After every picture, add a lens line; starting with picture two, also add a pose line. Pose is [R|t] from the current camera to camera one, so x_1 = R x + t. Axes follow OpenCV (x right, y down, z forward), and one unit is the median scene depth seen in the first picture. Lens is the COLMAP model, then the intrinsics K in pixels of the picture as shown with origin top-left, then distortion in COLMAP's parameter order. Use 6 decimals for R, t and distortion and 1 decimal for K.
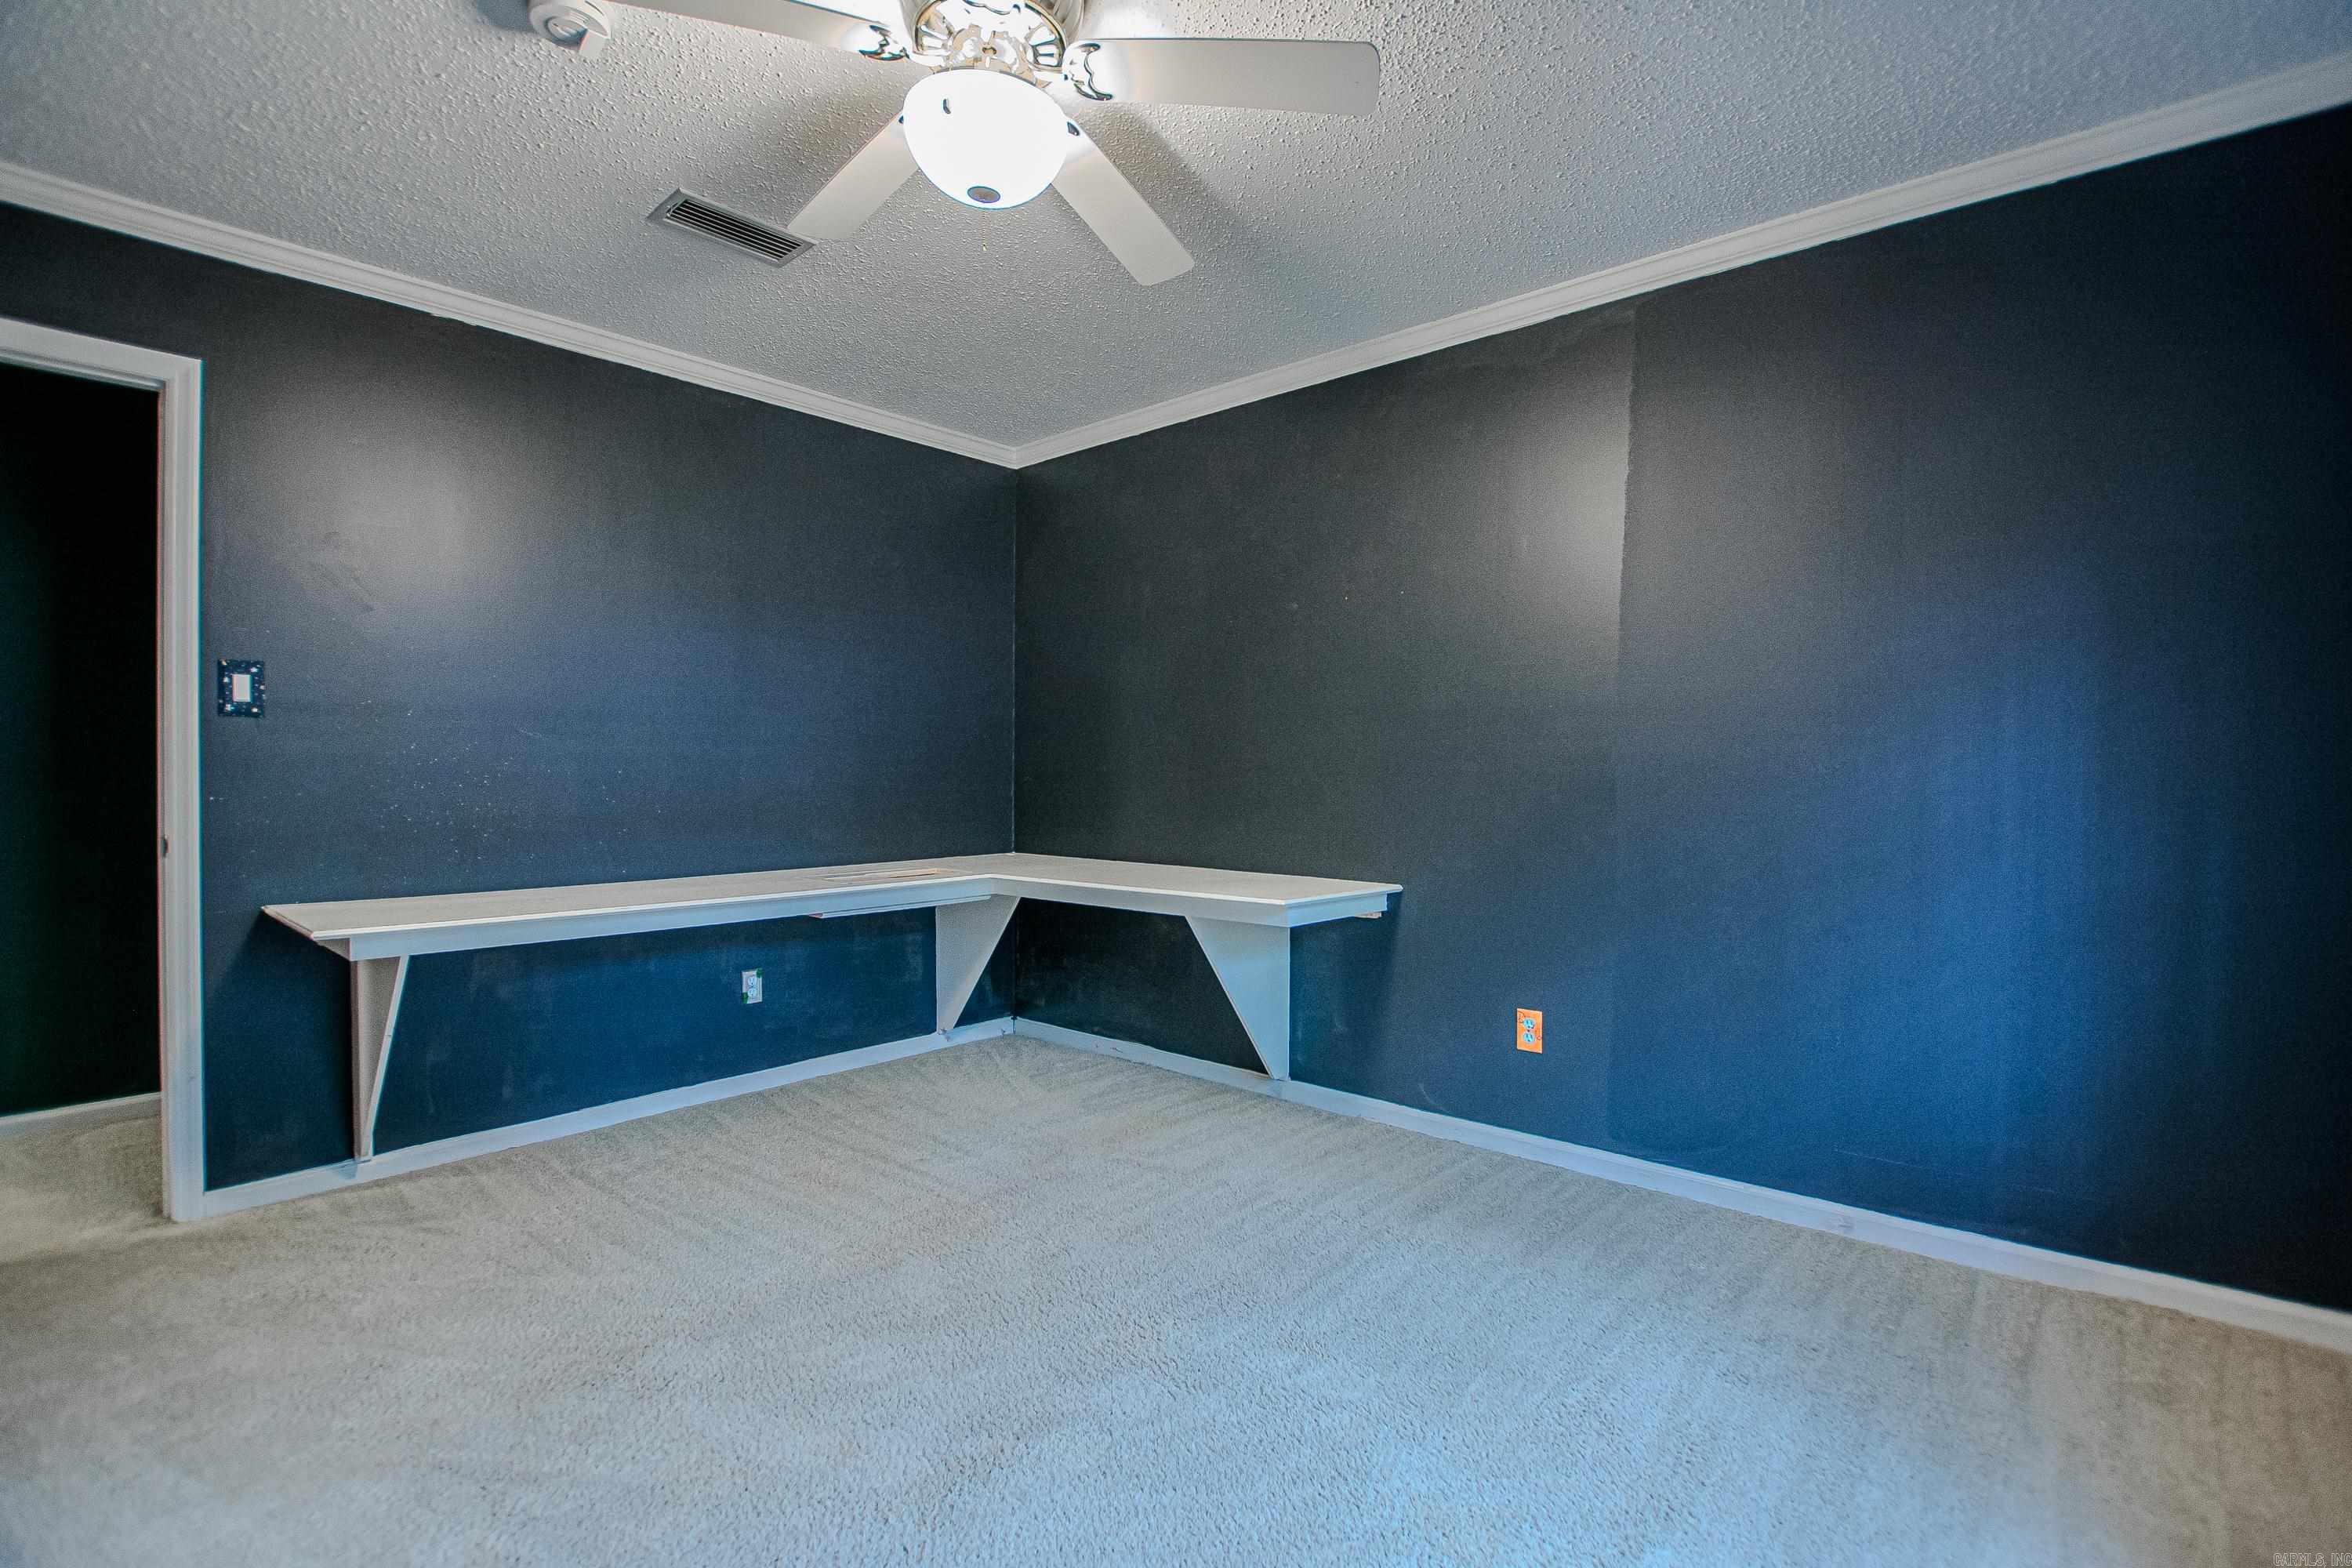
lens RADIAL K [[1045.7, 0, 1169.3], [0, 1045.7, 776.2], [0, 0, 1]] dist [-0.028817, 0.002037]
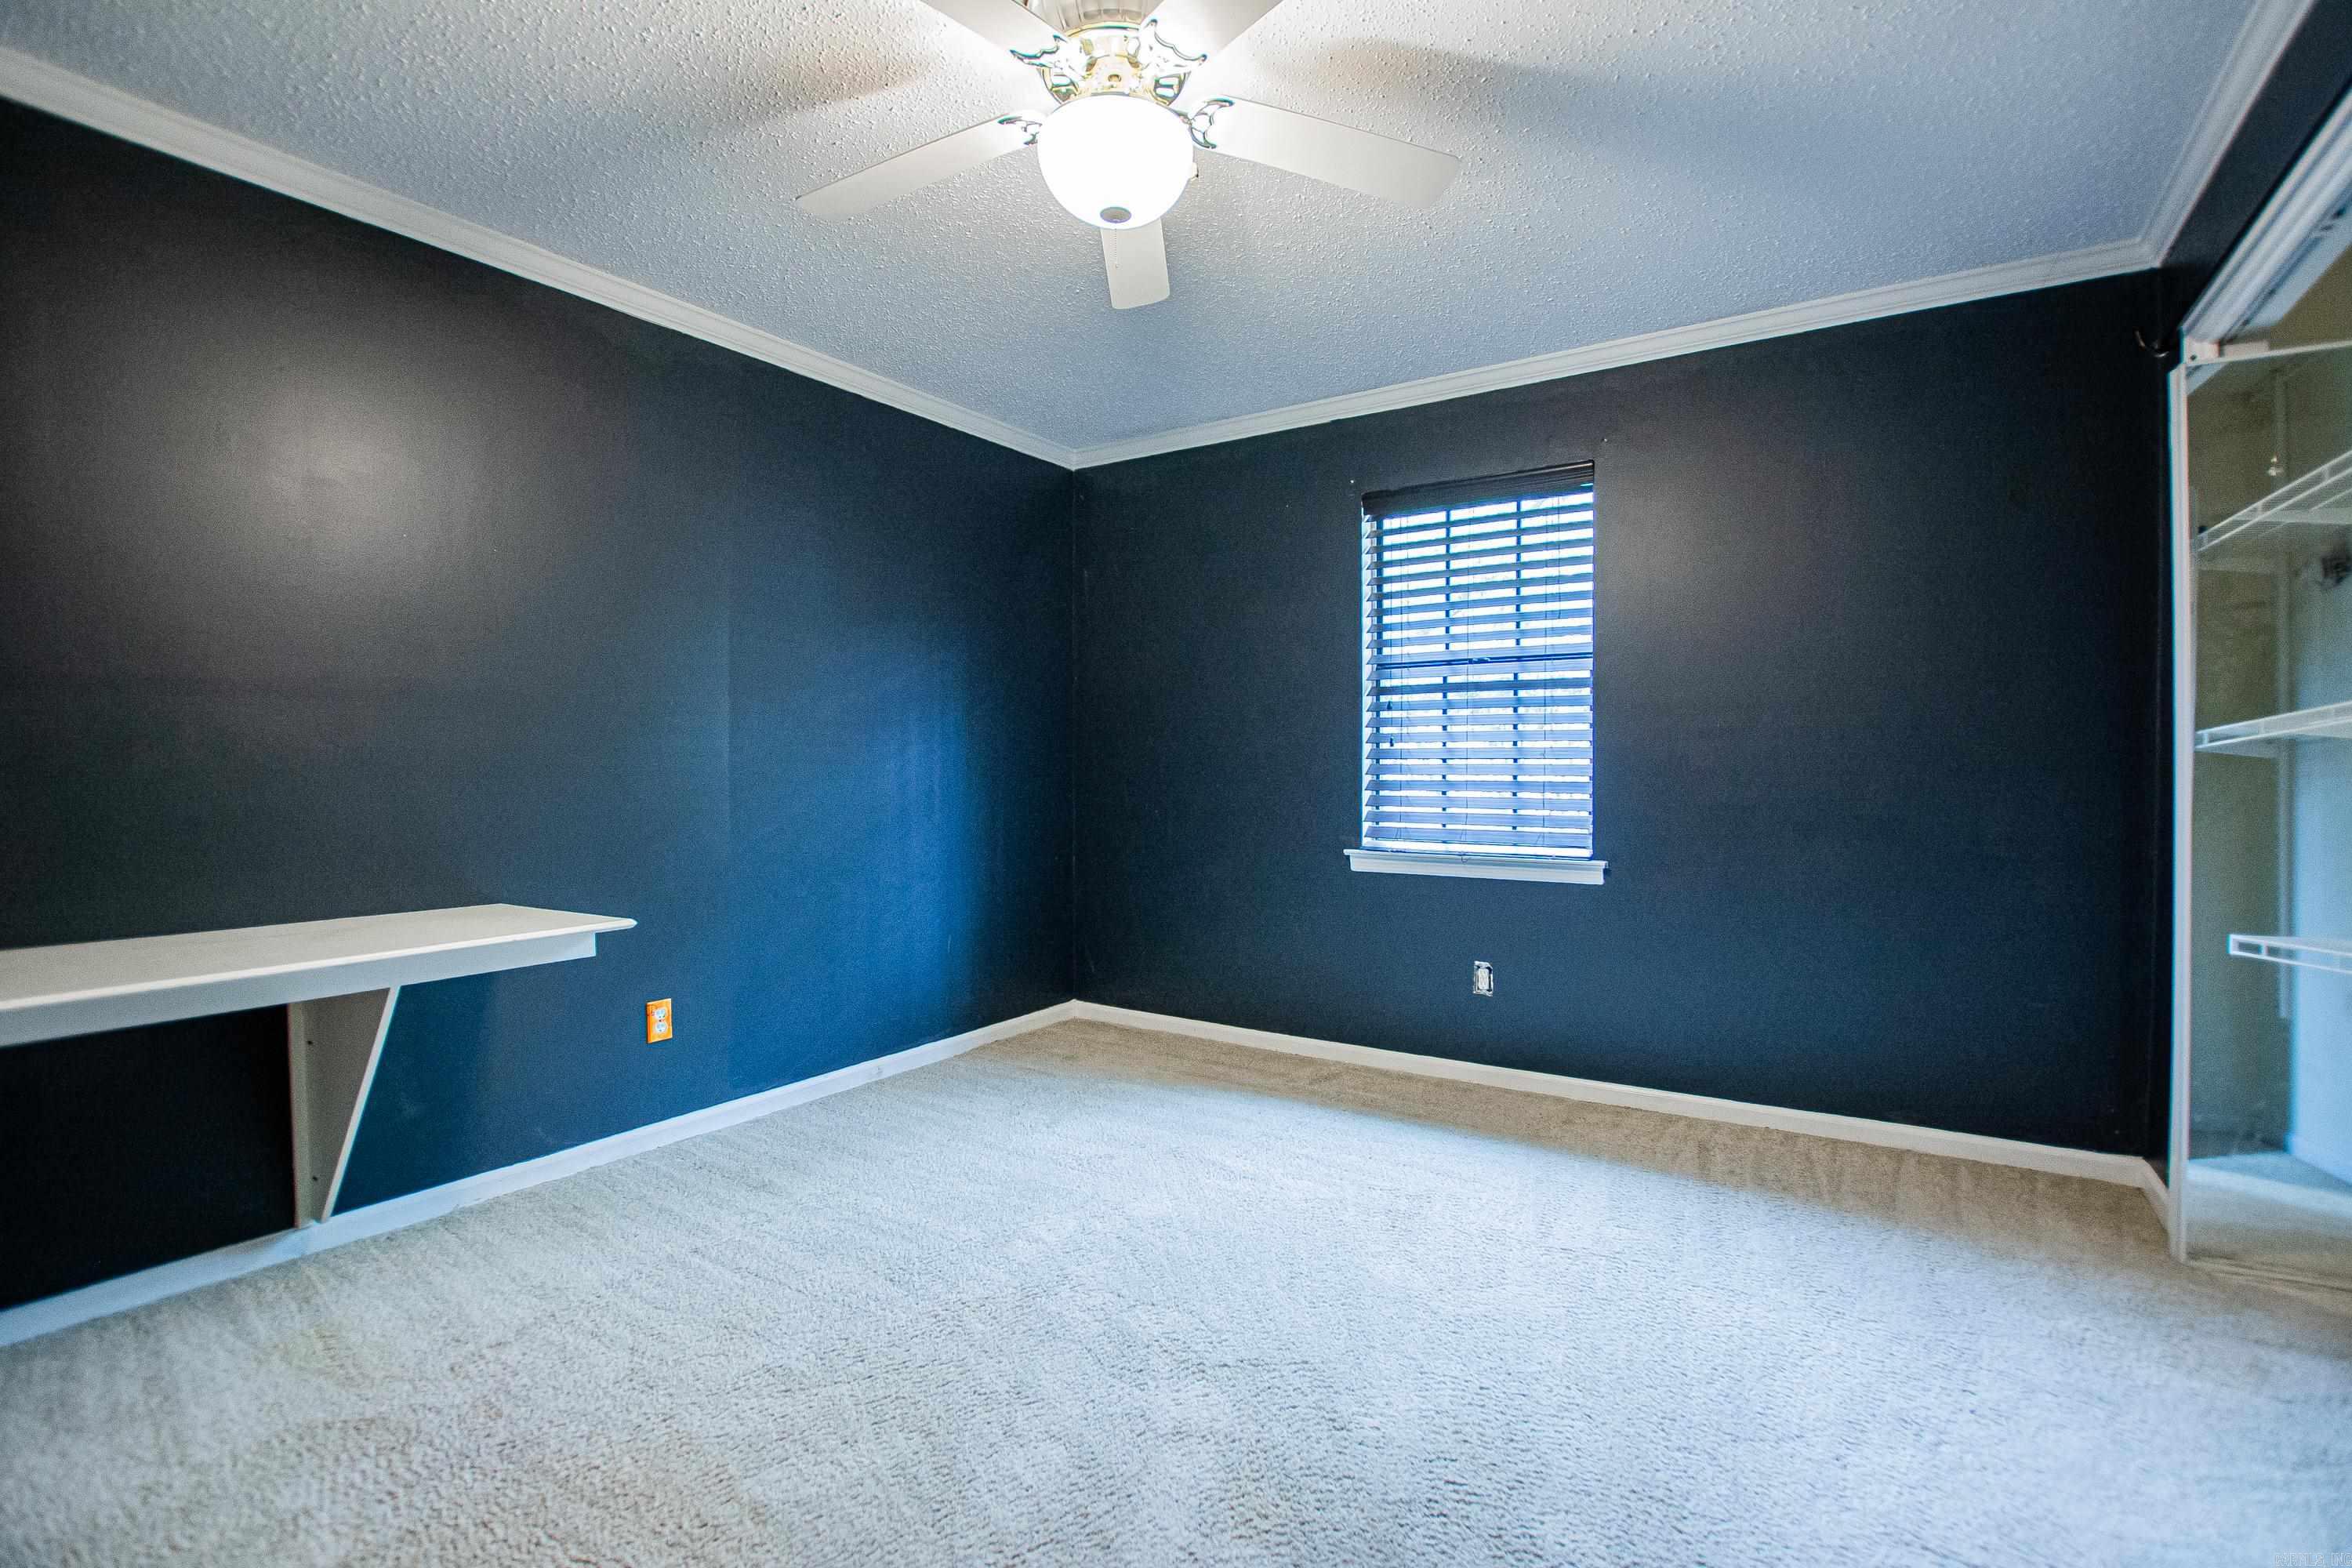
lens RADIAL K [[1045.7, 0, 1170.7], [0, 1045.7, 776.1], [0, 0, 1]] dist [-0.028817, 0.002037]
pose [[-0.109579, -0.013857, 0.993881, -0.801247], [0.010797, 0.999827, 0.015130, -0.007058], [-0.993919, 0.012389, -0.109411, 0.678044]]
